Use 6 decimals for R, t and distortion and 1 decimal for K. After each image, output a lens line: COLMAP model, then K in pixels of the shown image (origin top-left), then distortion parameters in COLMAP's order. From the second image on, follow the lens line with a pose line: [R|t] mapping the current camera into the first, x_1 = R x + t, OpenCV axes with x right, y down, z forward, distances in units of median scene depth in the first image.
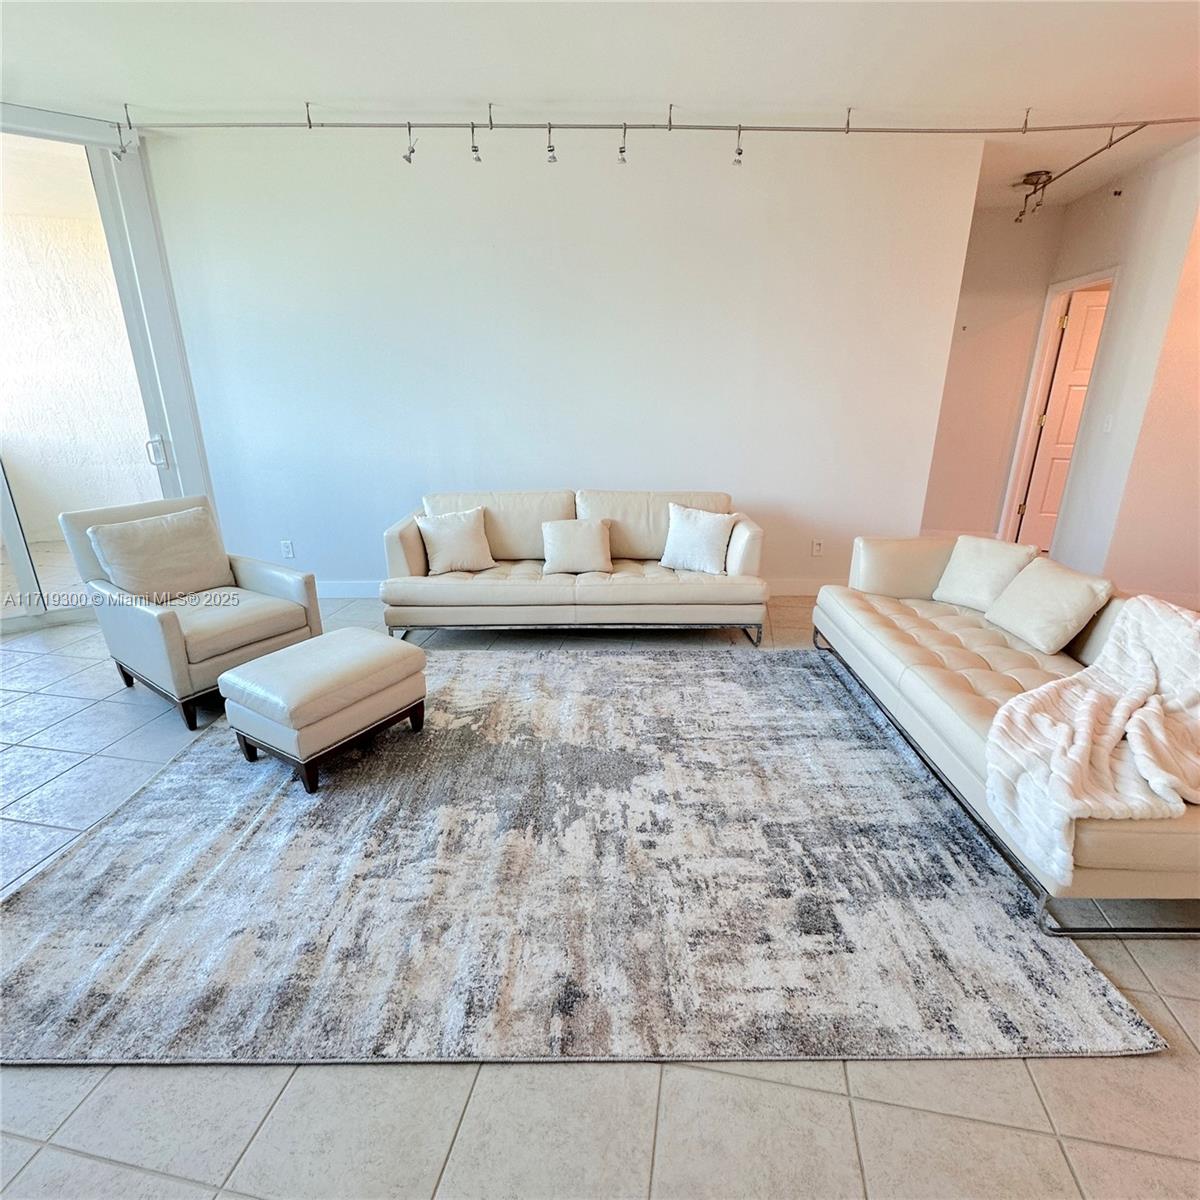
lens RADIAL K [[638.0, 0, 597.3], [0, 638.0, 599.3], [0, 0, 1]] dist [-0.004729, 0.001188]
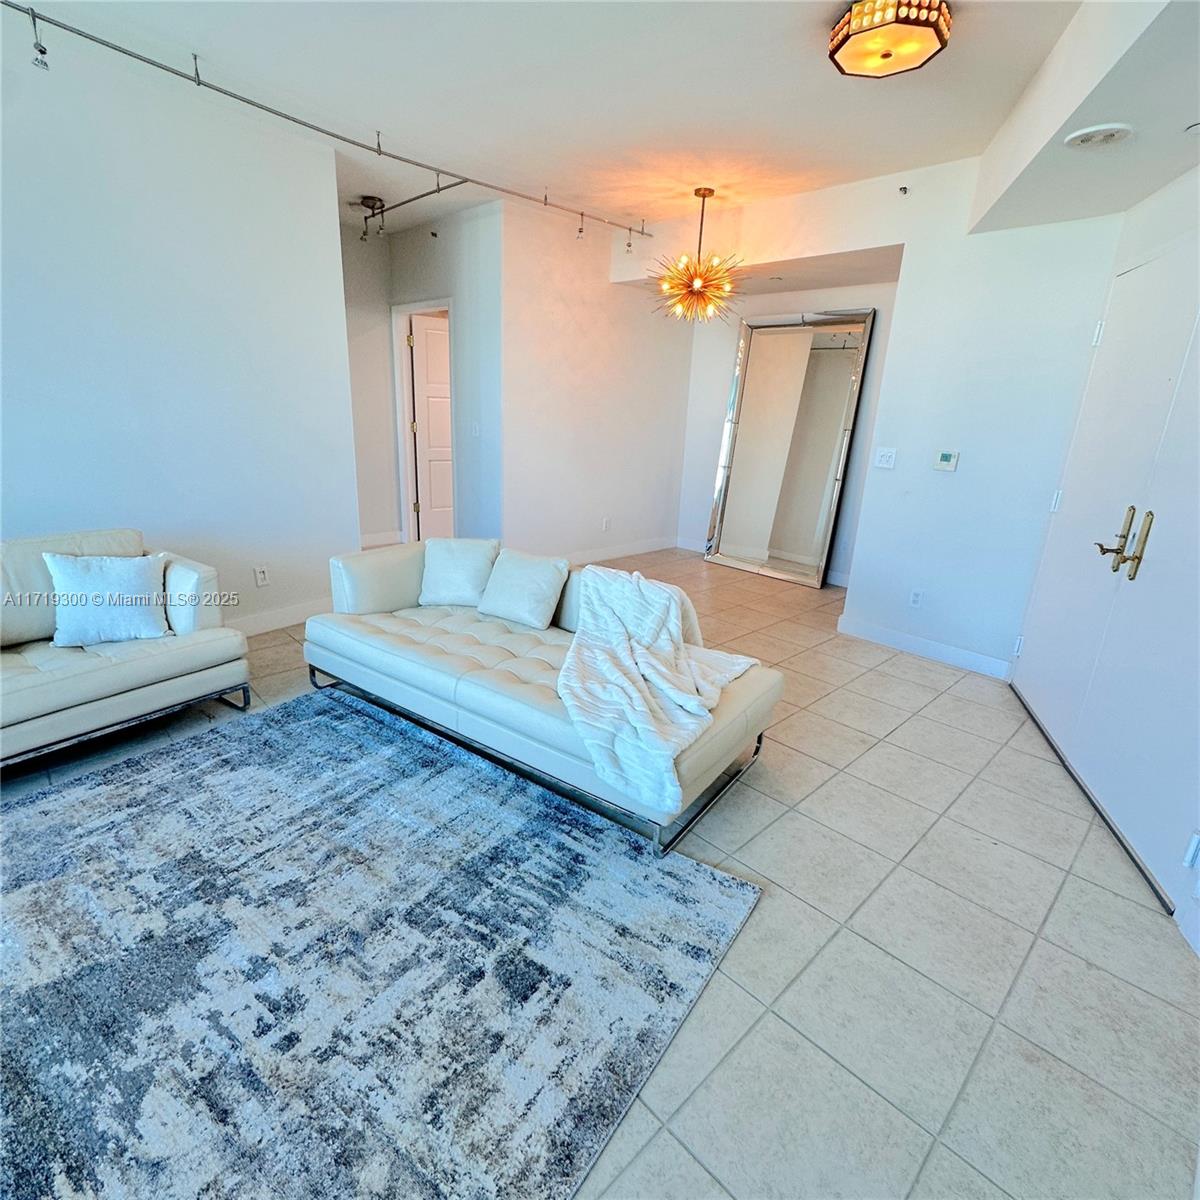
lens RADIAL K [[638.0, 0, 597.3], [0, 638.0, 599.3], [0, 0, 1]] dist [-0.004729, 0.001188]
pose [[0.577134, -0.217230, 0.787228, -0.149436], [0.225208, 0.968929, 0.102264, -0.069669], [-0.784983, 0.118270, 0.608124, 0.233816]]
